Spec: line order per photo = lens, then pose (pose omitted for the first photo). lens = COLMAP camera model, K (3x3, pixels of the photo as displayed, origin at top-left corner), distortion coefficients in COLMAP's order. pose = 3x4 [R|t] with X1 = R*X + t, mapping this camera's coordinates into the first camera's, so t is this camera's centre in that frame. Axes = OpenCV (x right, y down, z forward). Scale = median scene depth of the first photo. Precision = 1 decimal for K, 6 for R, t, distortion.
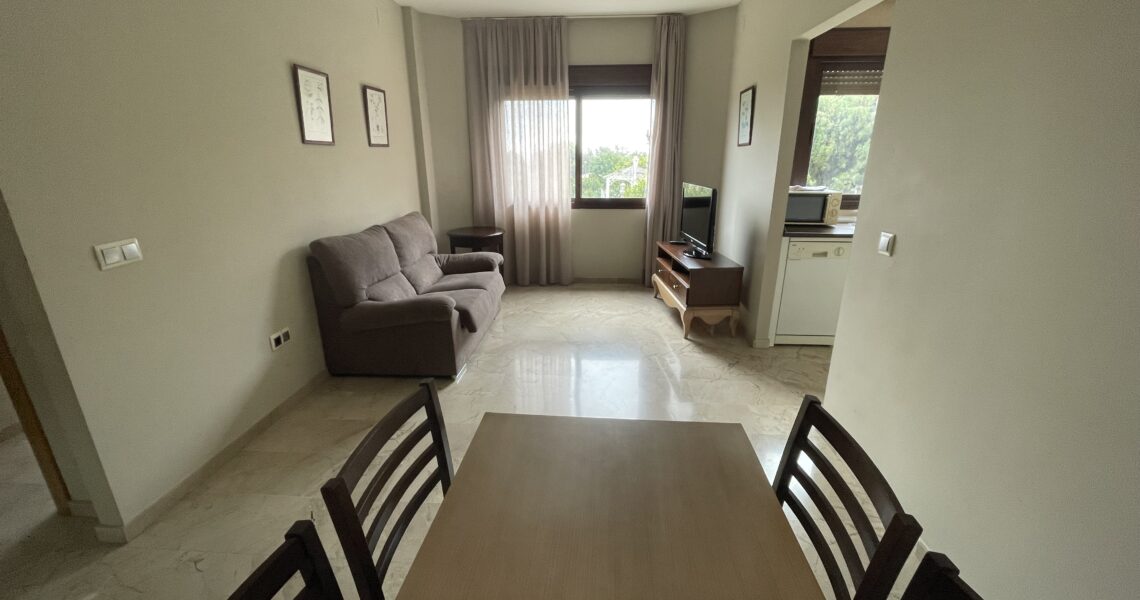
lens RADIAL K [[458.1, 0, 569.9], [0, 458.1, 298.8], [0, 0, 1]] dist [-0.001965, -0.000674]
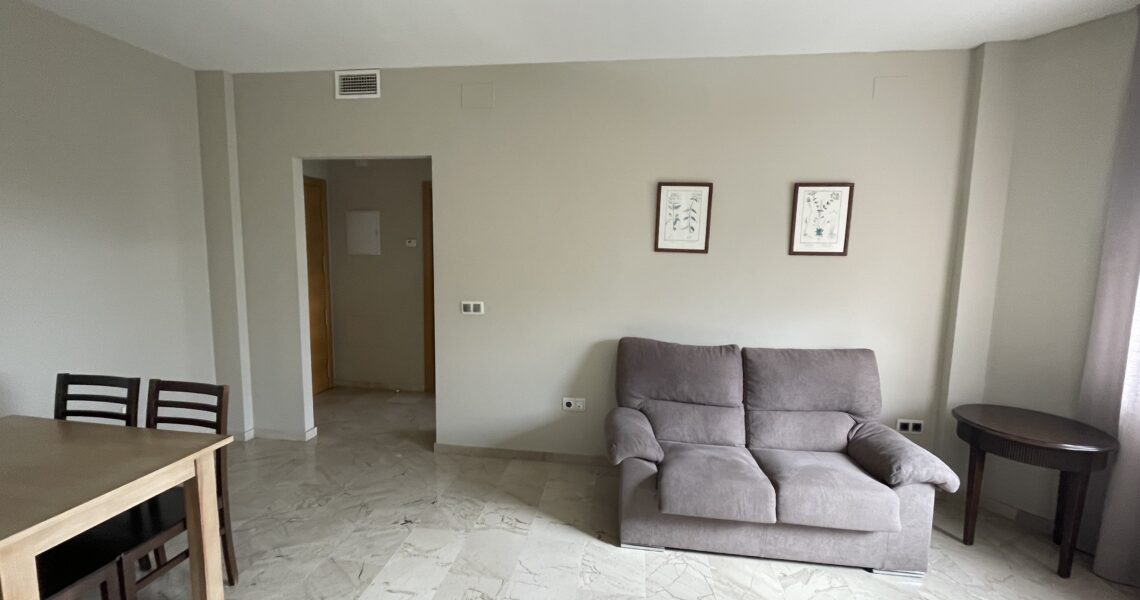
lens RADIAL K [[458.1, 0, 569.9], [0, 458.1, 298.8], [0, 0, 1]] dist [-0.001965, -0.000674]
pose [[-0.072871, 0.112897, -0.990931, 0.327597], [-0.320186, 0.938330, 0.130450, -0.199524], [0.944548, 0.326788, -0.032229, 0.565444]]
